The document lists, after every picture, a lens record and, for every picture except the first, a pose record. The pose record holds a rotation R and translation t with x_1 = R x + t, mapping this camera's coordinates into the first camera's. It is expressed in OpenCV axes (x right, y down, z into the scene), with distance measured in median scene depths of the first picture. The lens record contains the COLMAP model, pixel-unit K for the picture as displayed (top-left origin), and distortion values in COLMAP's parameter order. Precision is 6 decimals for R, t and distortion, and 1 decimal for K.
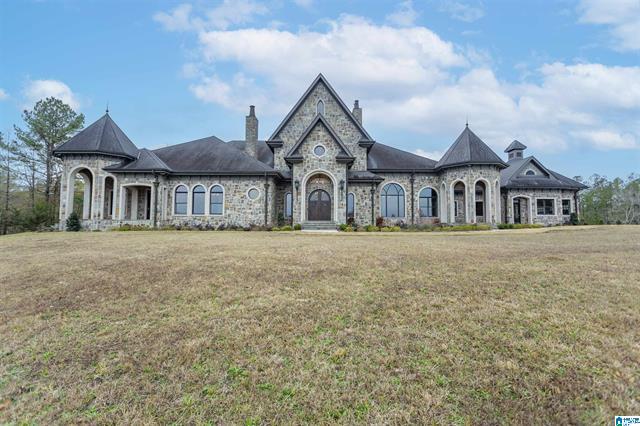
lens RADIAL K [[305.2, 0, 320.0], [0, 305.2, 213.0], [0, 0, 1]] dist [0.001103, 0.000016]
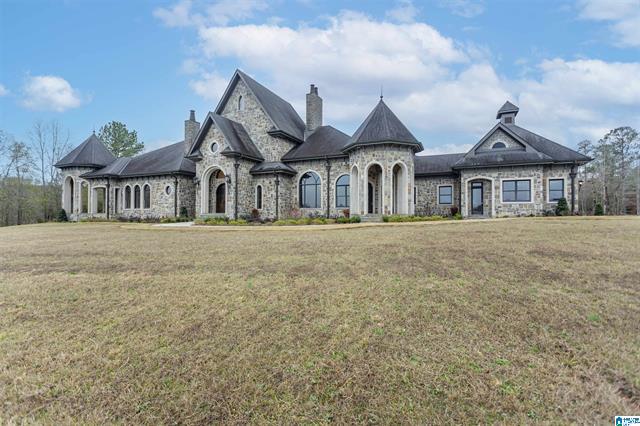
lens RADIAL K [[305.2, 0, 320.0], [0, 305.2, 213.0], [0, 0, 1]] dist [0.001103, 0.000016]
pose [[0.912737, -0.004188, -0.408526, 0.679074], [0.025073, 0.998637, 0.045780, -0.013632], [0.407777, -0.052028, 0.911598, 0.152112]]
